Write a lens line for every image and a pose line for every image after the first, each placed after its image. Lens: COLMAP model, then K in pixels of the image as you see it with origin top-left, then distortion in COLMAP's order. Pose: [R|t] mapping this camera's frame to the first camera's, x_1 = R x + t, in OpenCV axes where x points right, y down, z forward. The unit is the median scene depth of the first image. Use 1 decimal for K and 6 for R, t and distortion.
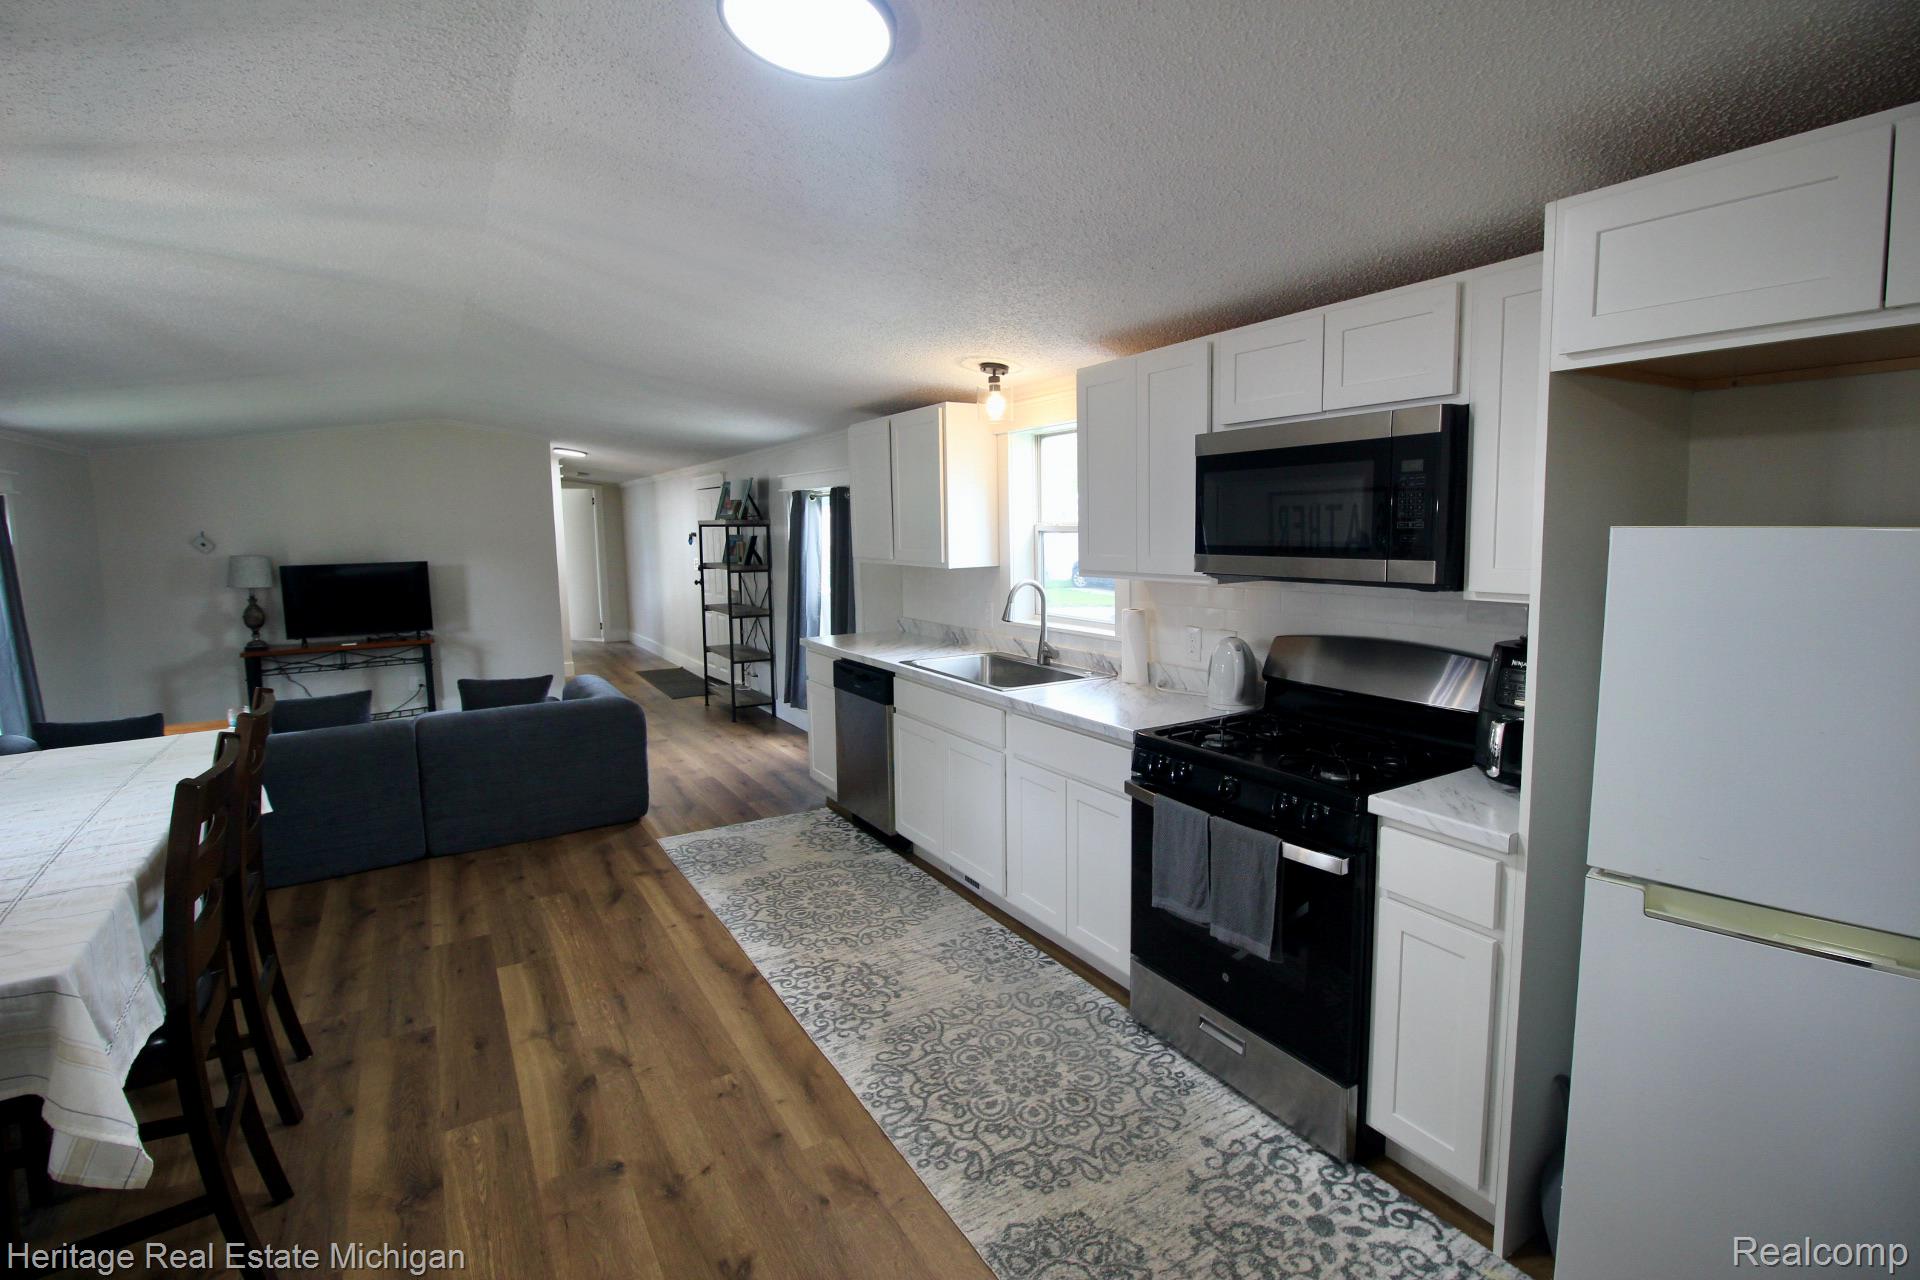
lens RADIAL K [[887.2, 0, 959.9], [0, 887.2, 627.9], [0, 0, 1]] dist [-0.010376, -0.000940]
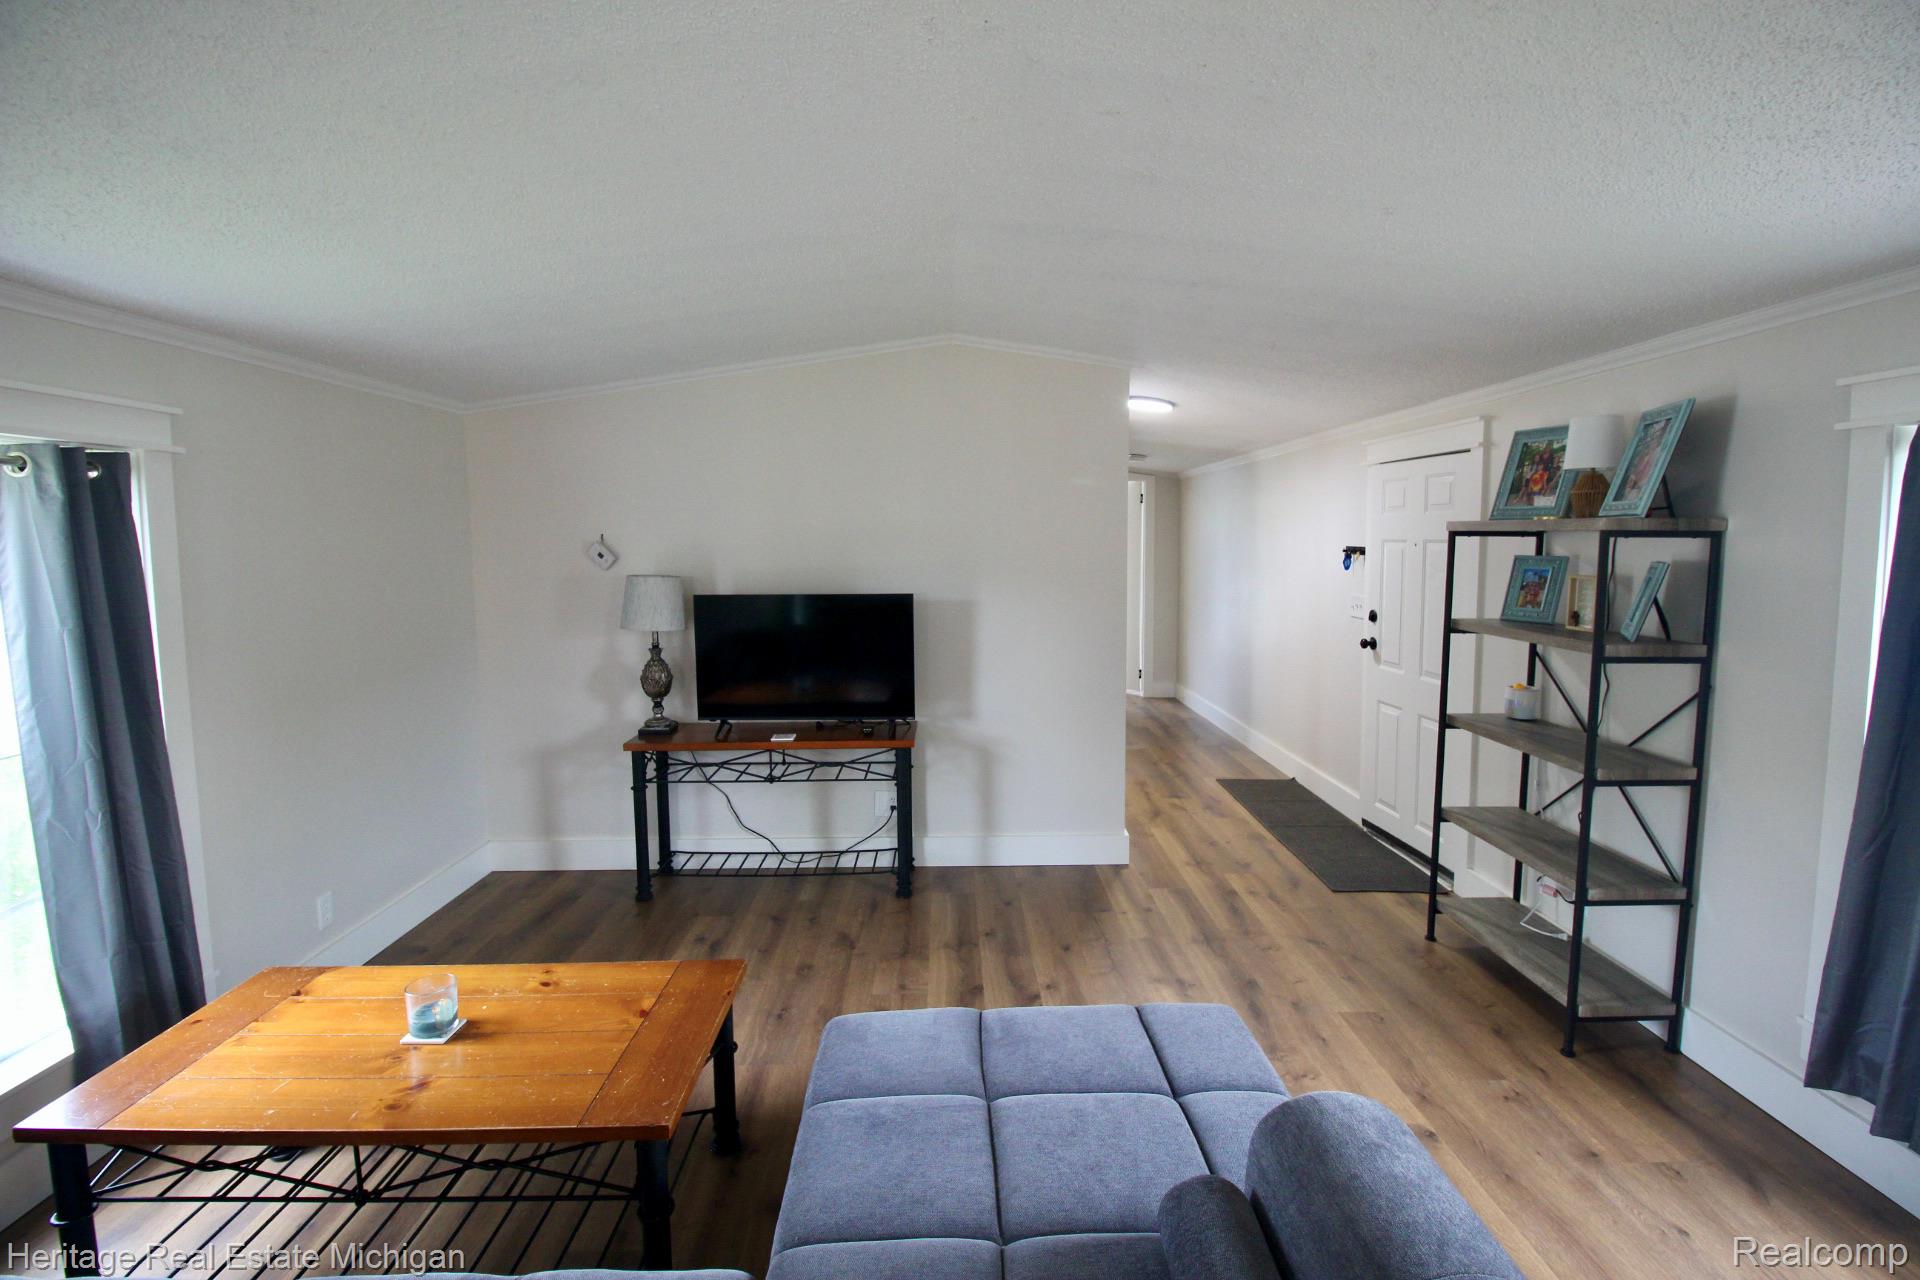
lens RADIAL K [[887.2, 0, 963.9], [0, 887.2, 639.7], [0, 0, 1]] dist [-0.010376, -0.000940]
pose [[0.863499, 0.068426, -0.499688, -0.299351], [-0.067607, 0.997516, 0.019766, -0.059354], [0.499800, 0.016715, 0.865980, 0.539909]]
